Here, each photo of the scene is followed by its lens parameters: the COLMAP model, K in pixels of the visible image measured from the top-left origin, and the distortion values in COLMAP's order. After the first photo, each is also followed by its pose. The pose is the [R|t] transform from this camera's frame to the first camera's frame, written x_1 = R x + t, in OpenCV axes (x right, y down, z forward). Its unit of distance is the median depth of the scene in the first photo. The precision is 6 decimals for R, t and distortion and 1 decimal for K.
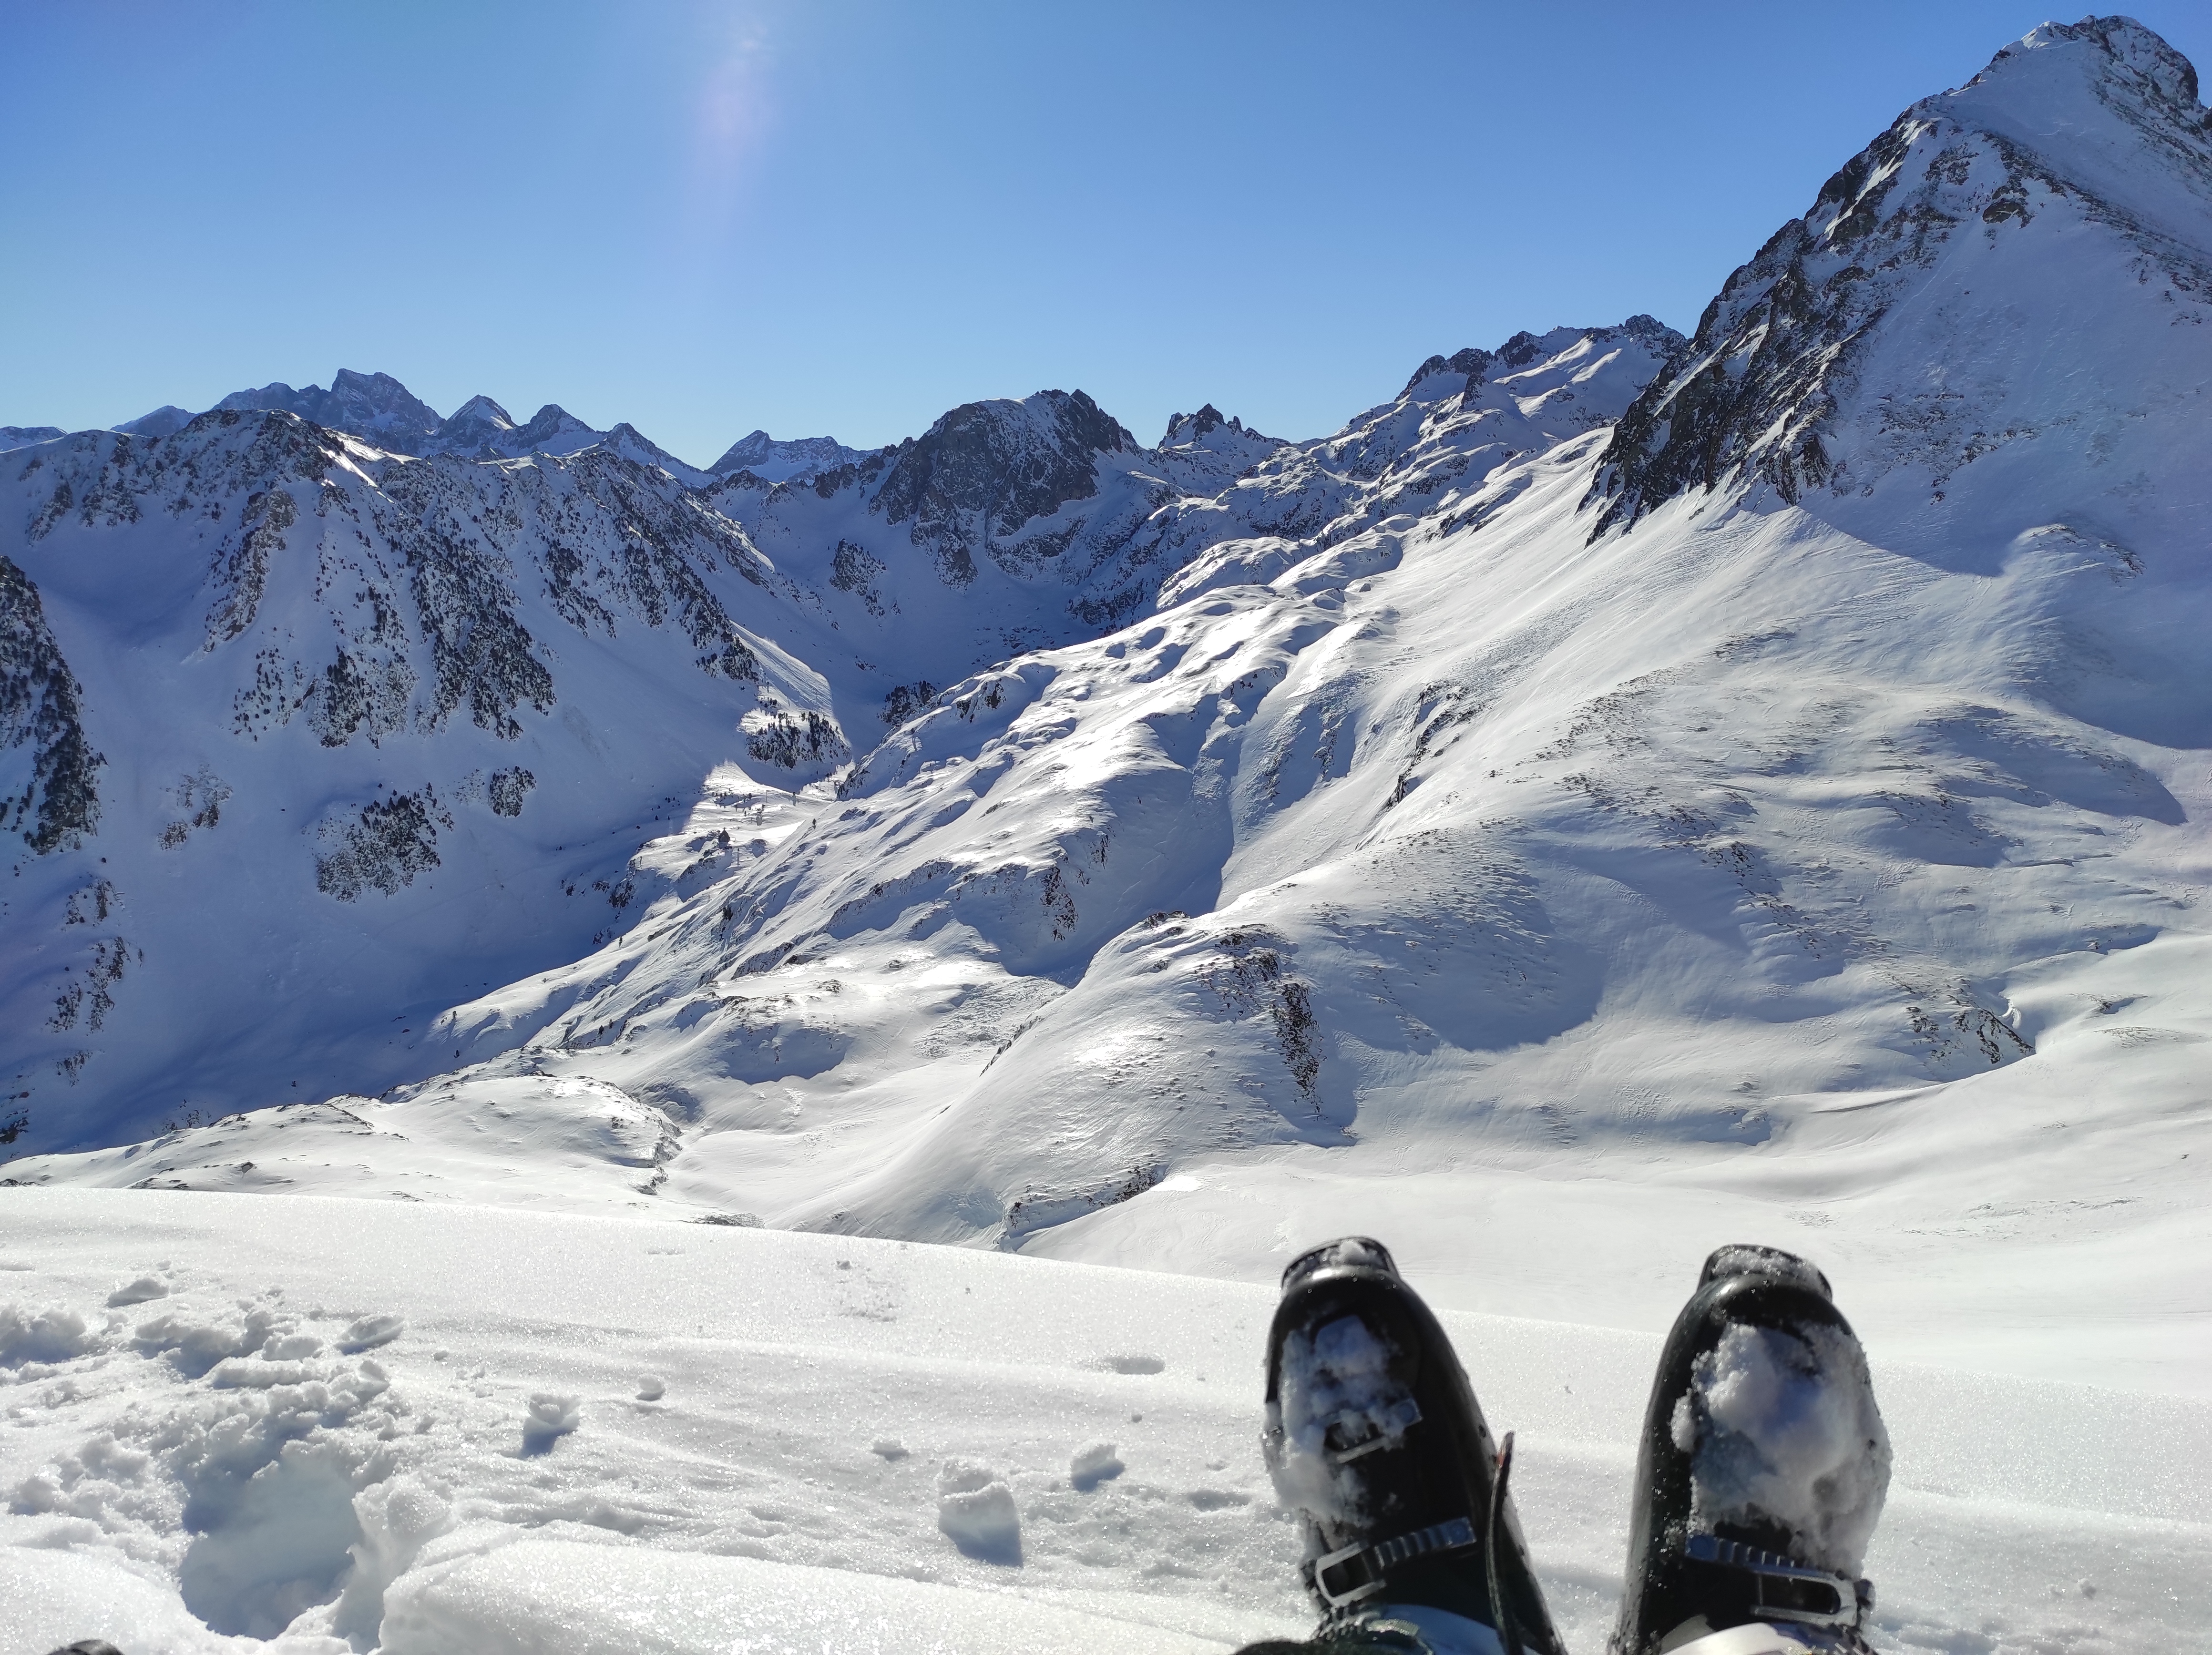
lens RADIAL K [[1560.3, 0, 1122.9], [0, 1560.3, 836.2], [0, 0, 1]] dist [0.056633, -0.068247]
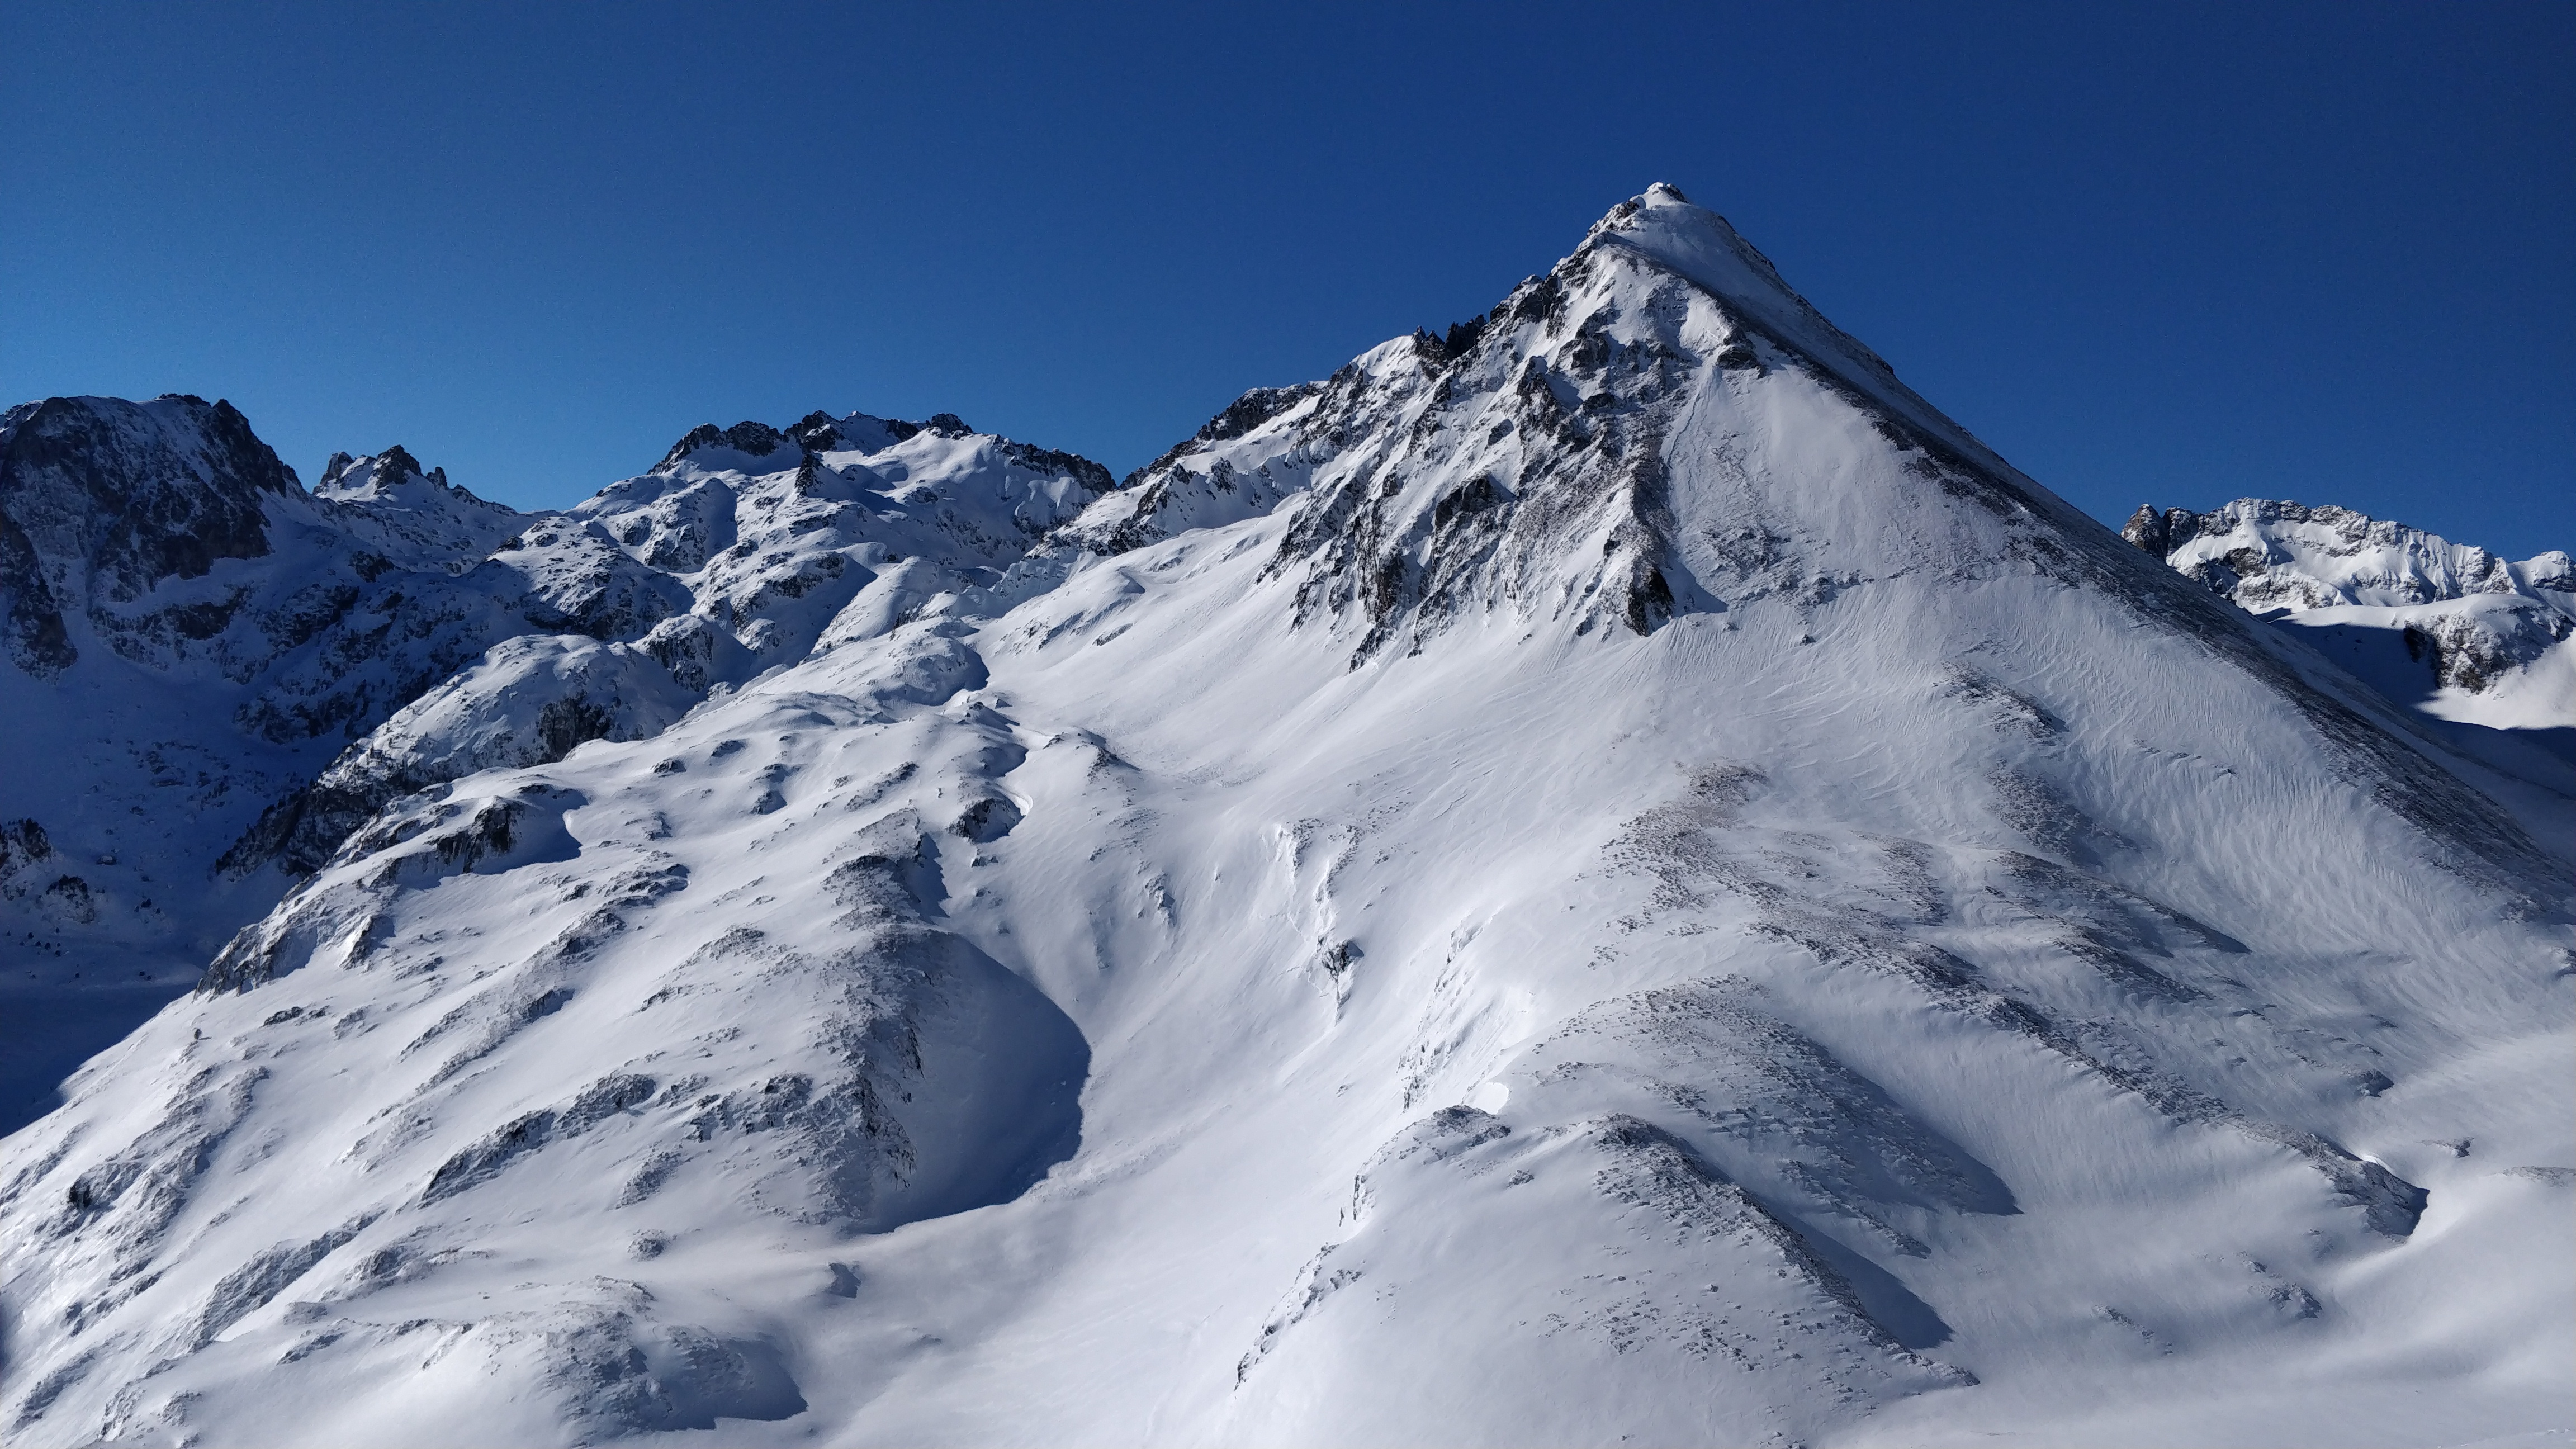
lens RADIAL K [[2048.5, 0, 1288.0], [0, 2048.5, 724.5], [0, 0, 1]] dist [-0.006956, -0.008743]
pose [[0.834269, 0.053713, 0.548735, -0.133026], [0.037087, 0.987522, -0.153049, 0.004532], [-0.550109, 0.148035, 0.821867, 0.051762]]
